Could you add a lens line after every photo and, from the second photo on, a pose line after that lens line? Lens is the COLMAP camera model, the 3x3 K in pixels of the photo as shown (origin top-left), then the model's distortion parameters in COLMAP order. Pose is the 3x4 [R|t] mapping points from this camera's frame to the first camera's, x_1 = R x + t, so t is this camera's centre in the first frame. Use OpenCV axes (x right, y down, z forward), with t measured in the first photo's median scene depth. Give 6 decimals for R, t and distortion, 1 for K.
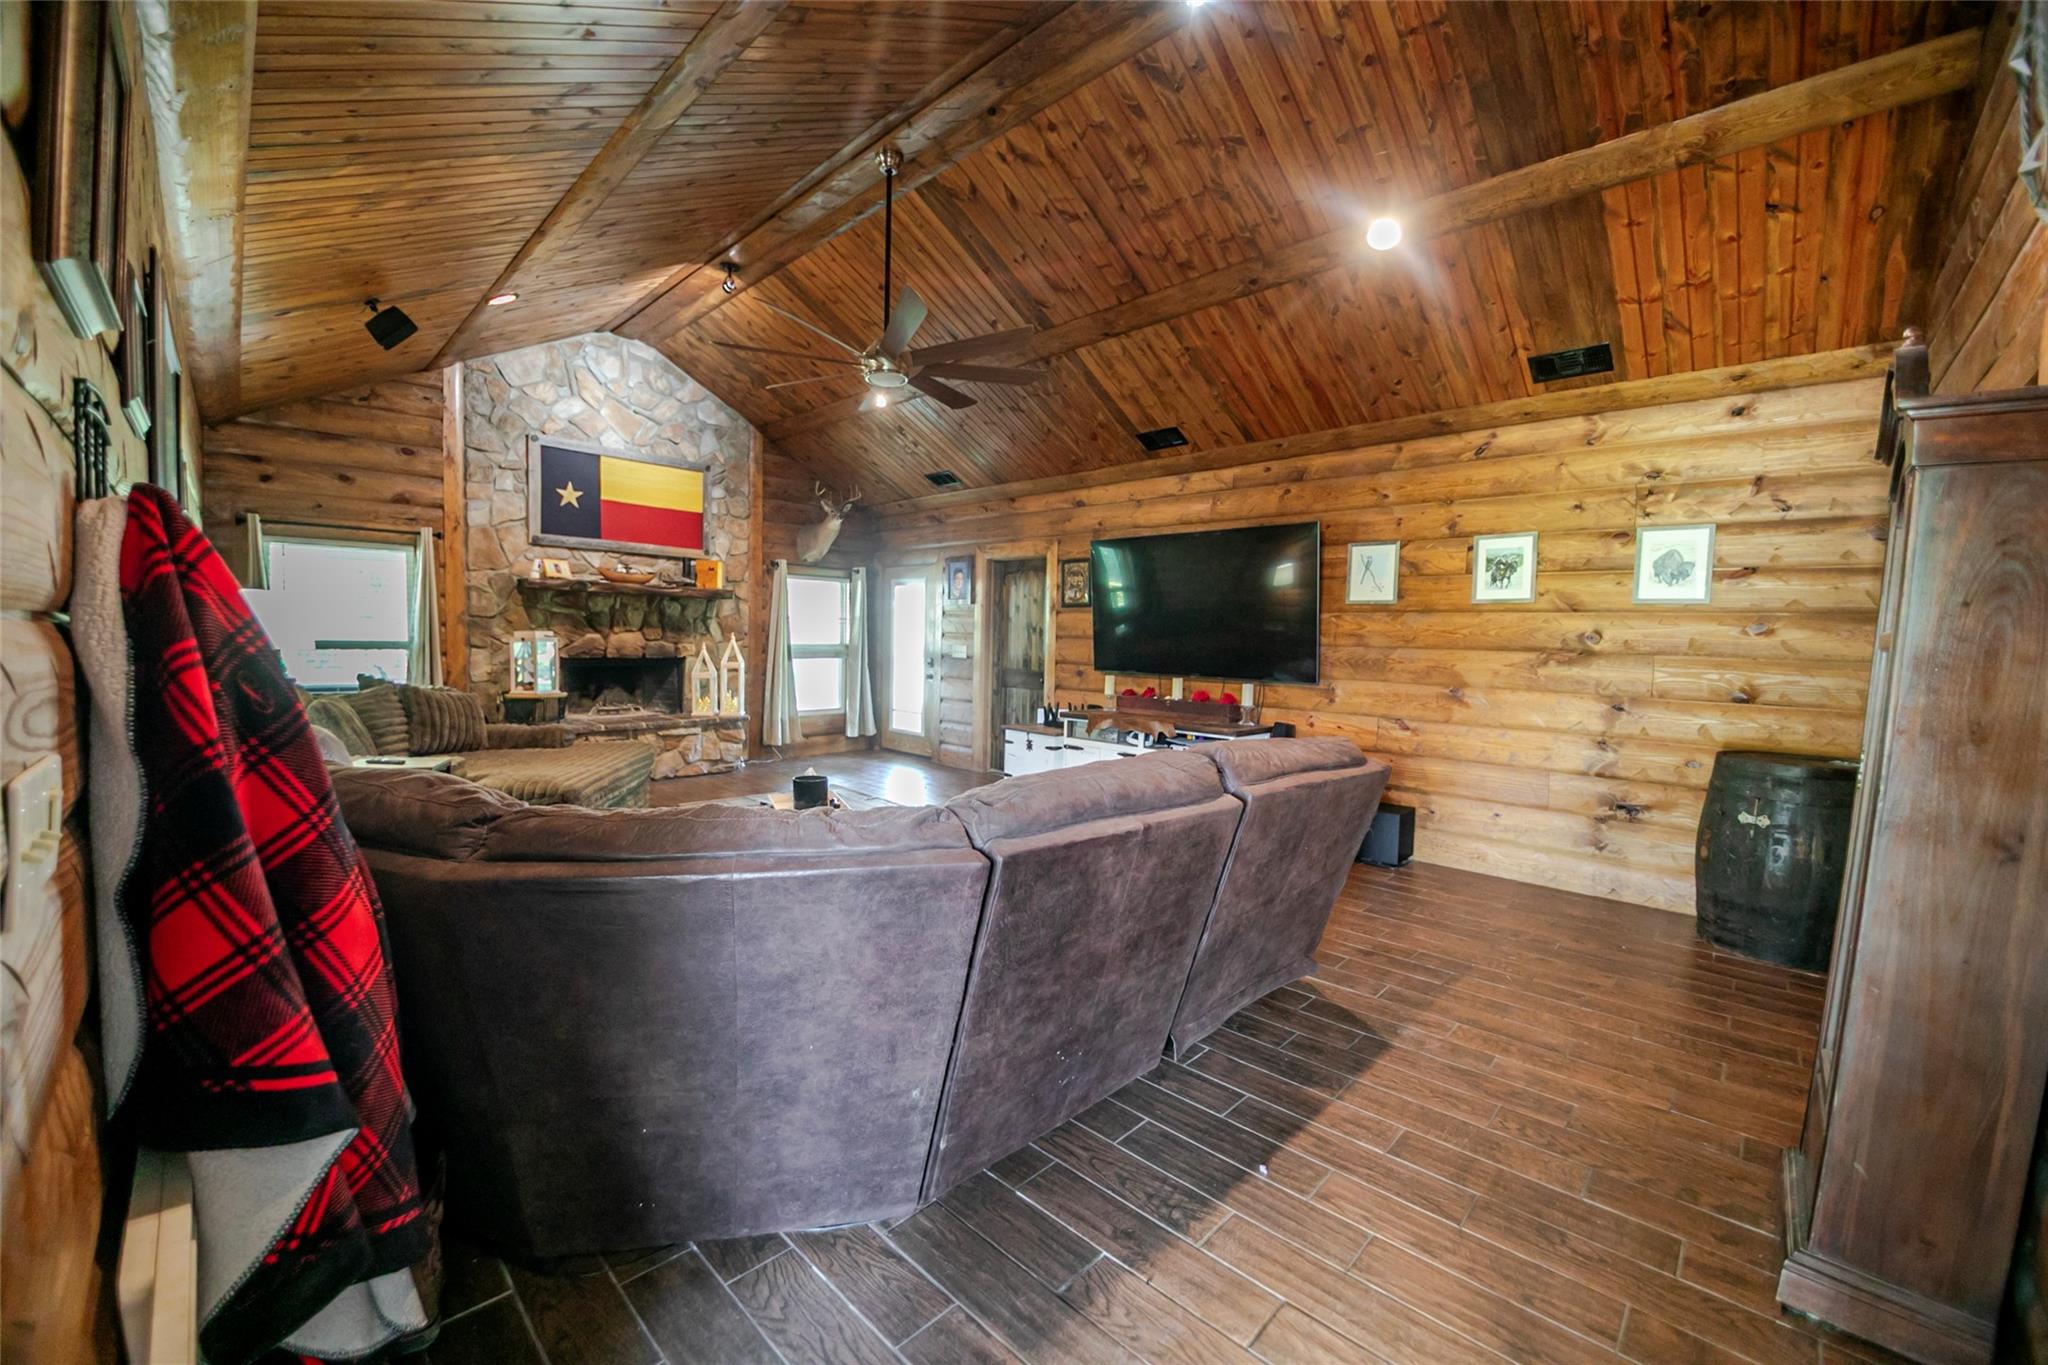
lens RADIAL K [[763.7, 0, 1012.4], [0, 763.7, 683.3], [0, 0, 1]] dist [-0.018396, -0.000285]
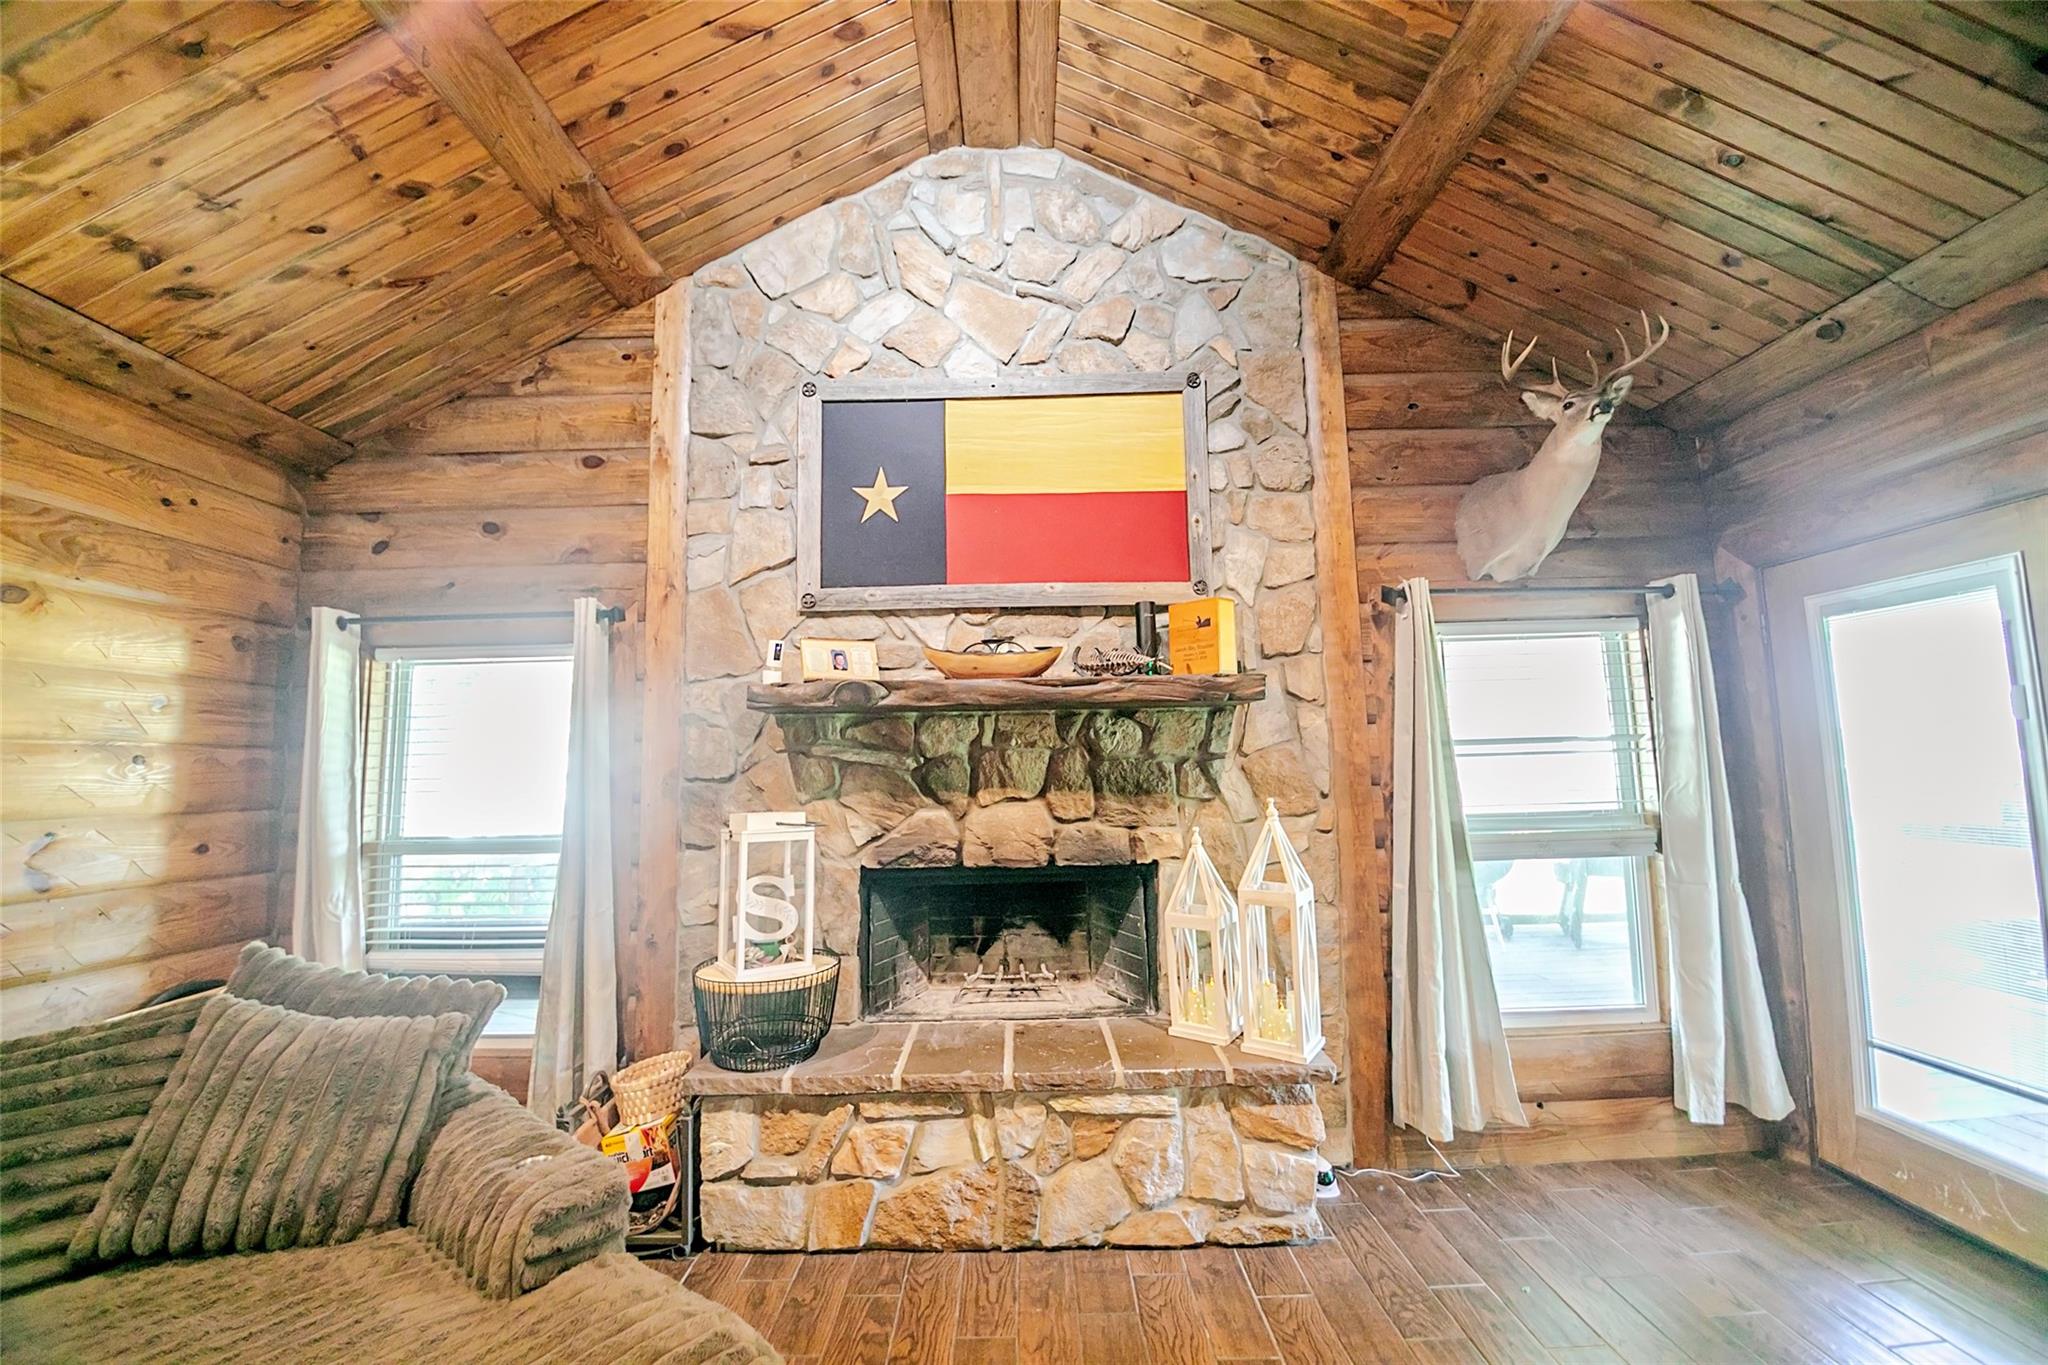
lens RADIAL K [[763.7, 0, 1005.5], [0, 763.7, 693.2], [0, 0, 1]] dist [-0.018396, -0.000285]
pose [[0.684170, -0.109201, -0.721100, -0.204128], [-0.010505, 0.987149, -0.159458, -0.058186], [0.729246, 0.116672, 0.674231, 0.697293]]
